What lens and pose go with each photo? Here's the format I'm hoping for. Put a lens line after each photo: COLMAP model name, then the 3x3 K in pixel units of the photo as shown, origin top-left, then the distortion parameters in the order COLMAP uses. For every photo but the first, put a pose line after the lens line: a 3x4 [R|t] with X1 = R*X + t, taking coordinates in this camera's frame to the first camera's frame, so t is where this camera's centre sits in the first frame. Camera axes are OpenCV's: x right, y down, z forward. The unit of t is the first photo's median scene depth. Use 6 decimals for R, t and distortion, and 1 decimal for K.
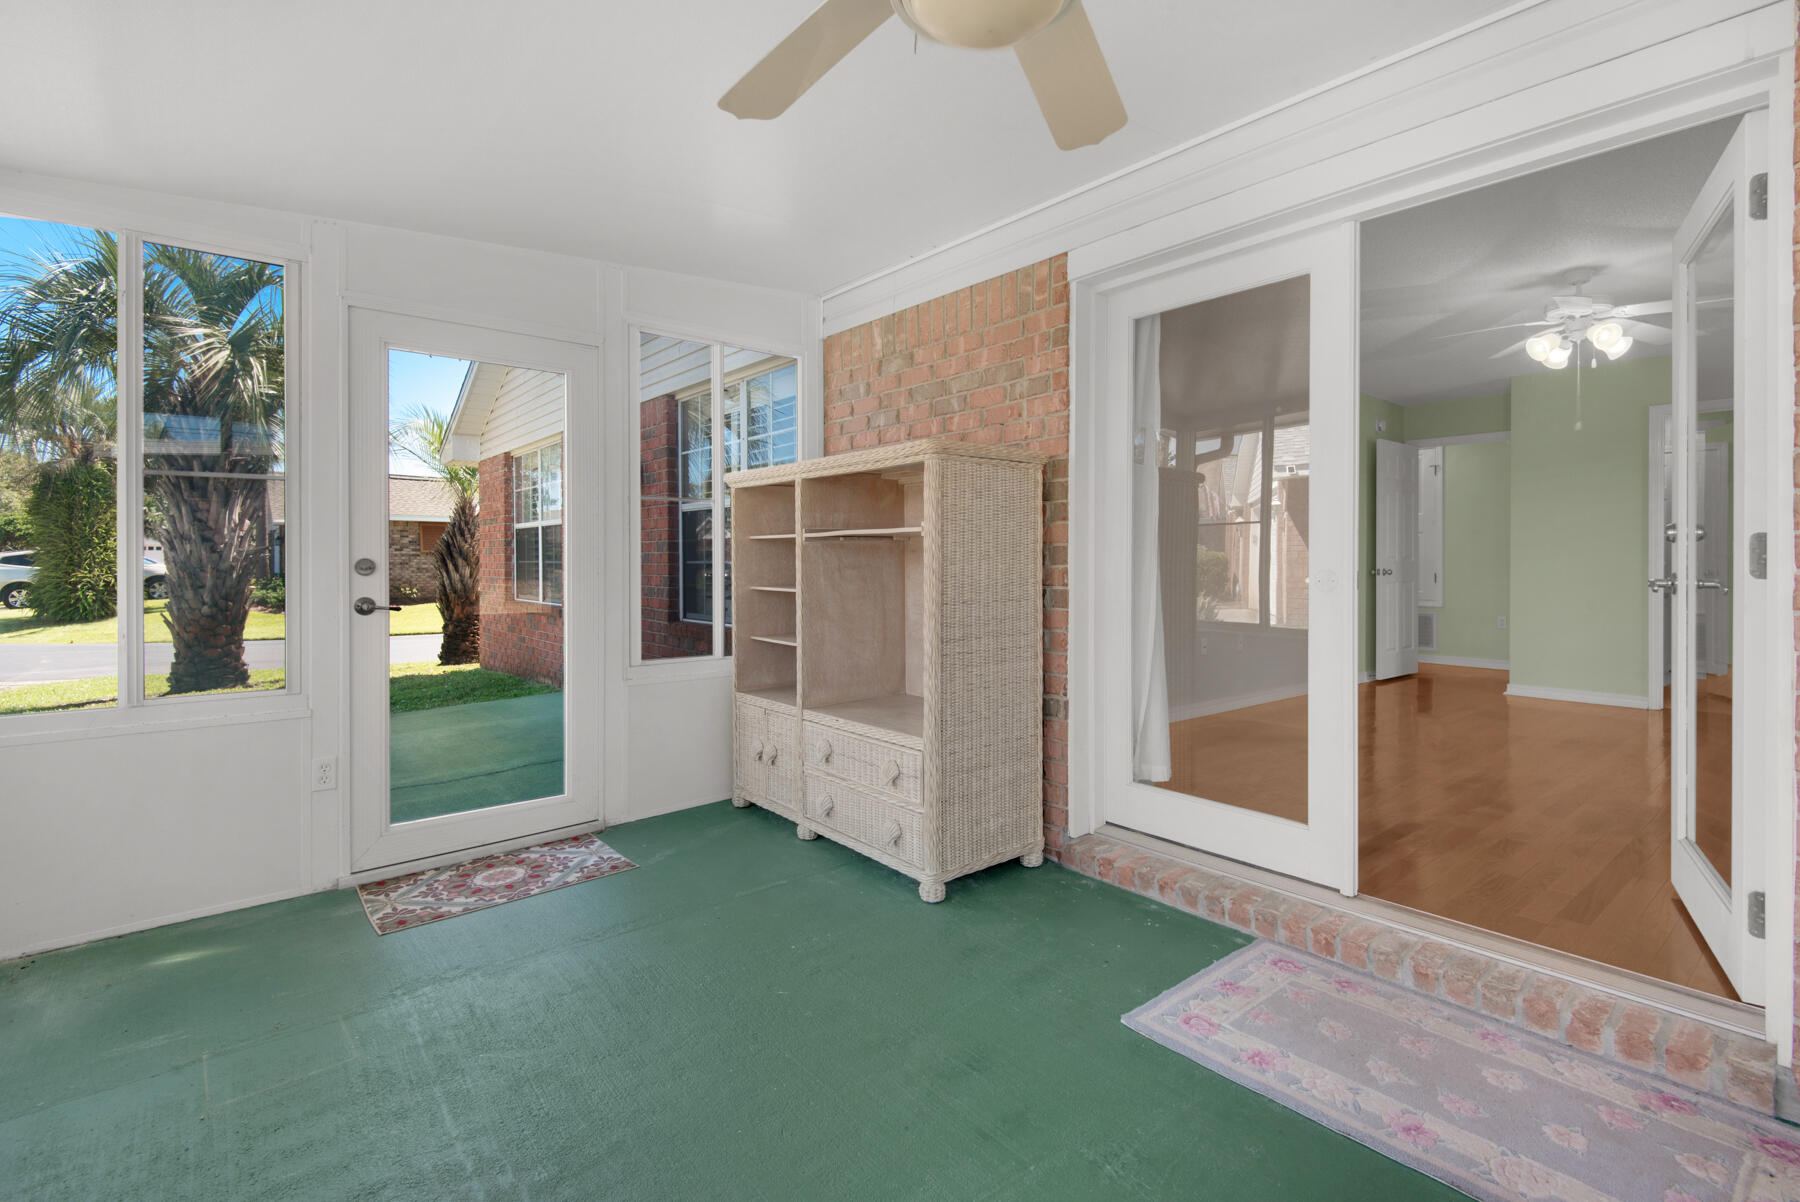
lens RADIAL K [[848.9, 0, 903.9], [0, 848.9, 571.4], [0, 0, 1]] dist [-0.001757, -0.001039]
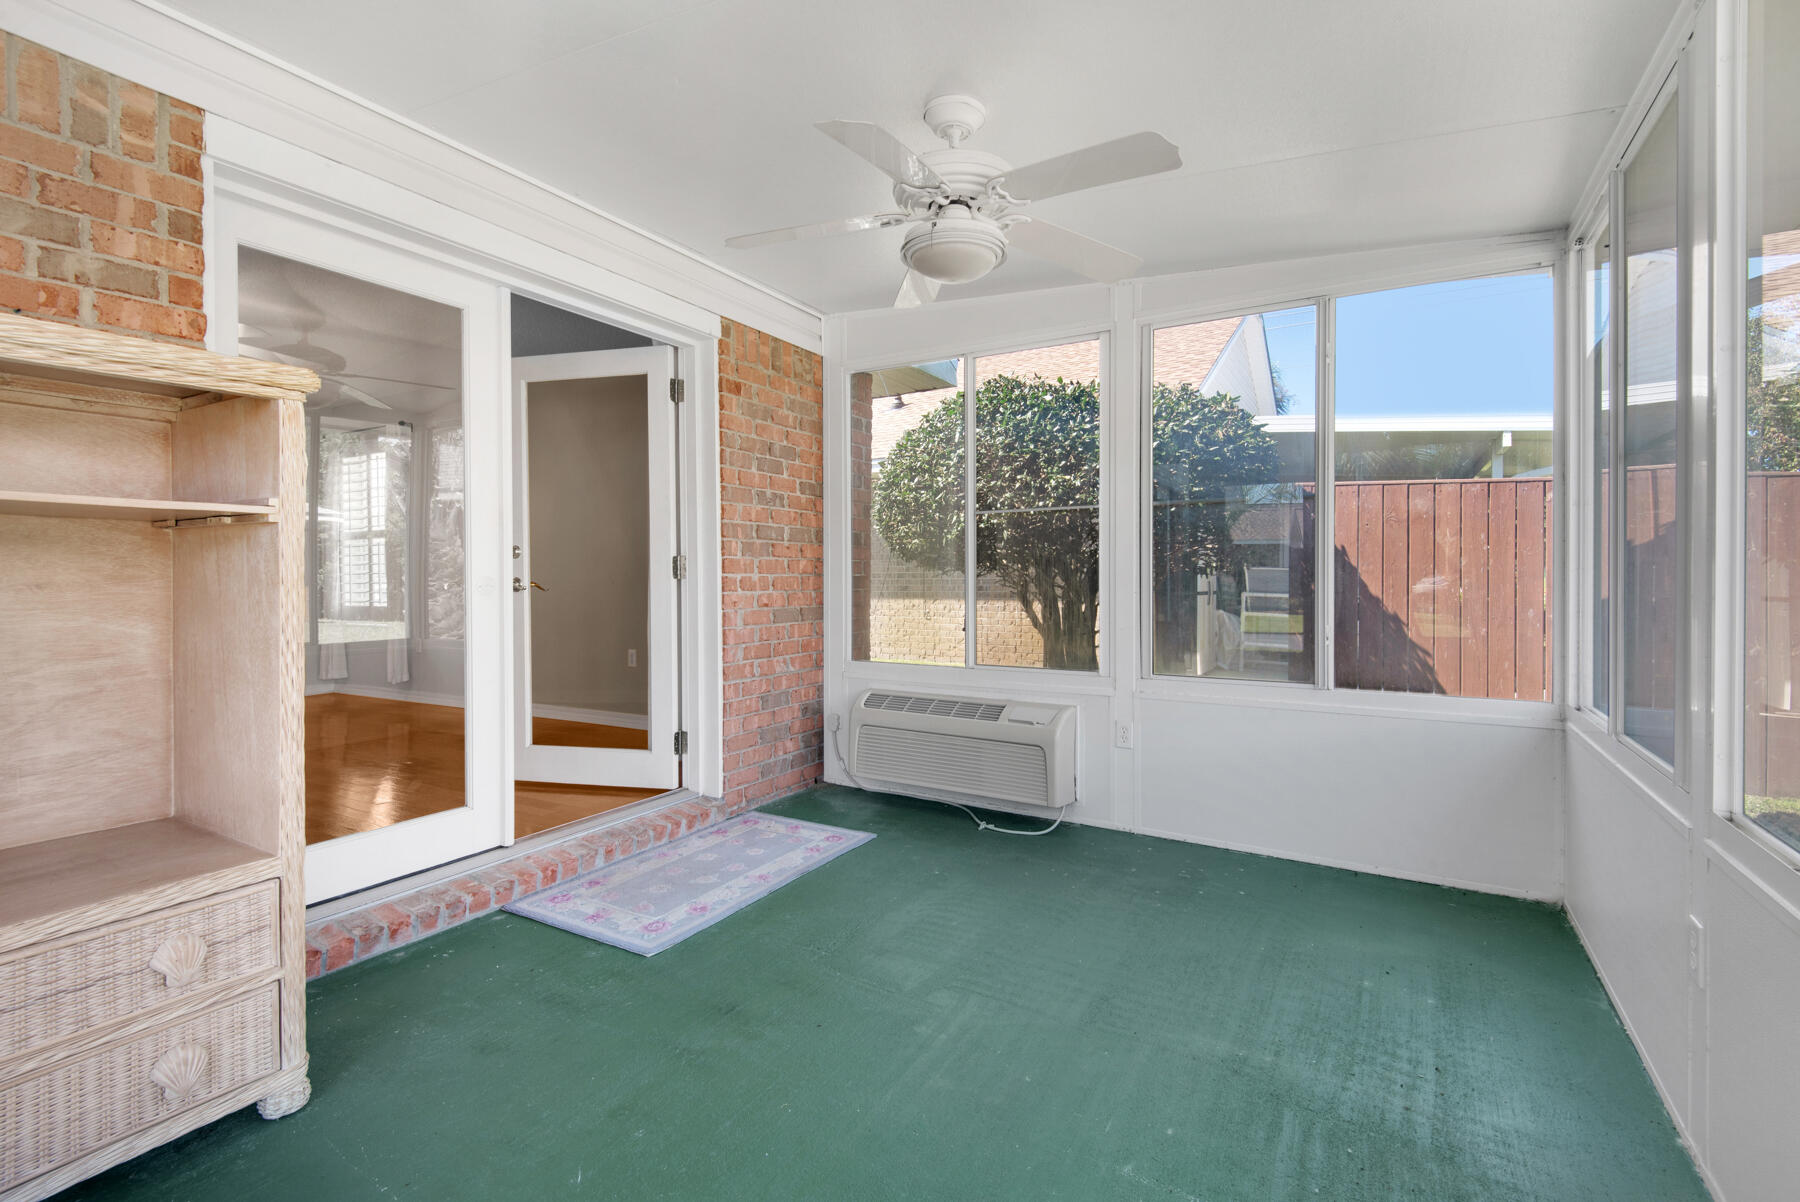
lens RADIAL K [[833.6, 0, 921.5], [0, 833.6, 594.7], [0, 0, 1]] dist [0.000796, -0.000094]
pose [[-0.376438, -0.017056, 0.926285, -0.790636], [0.019885, 0.999451, 0.026484, 0.005850], [-0.926228, 0.028389, -0.375892, 0.893649]]
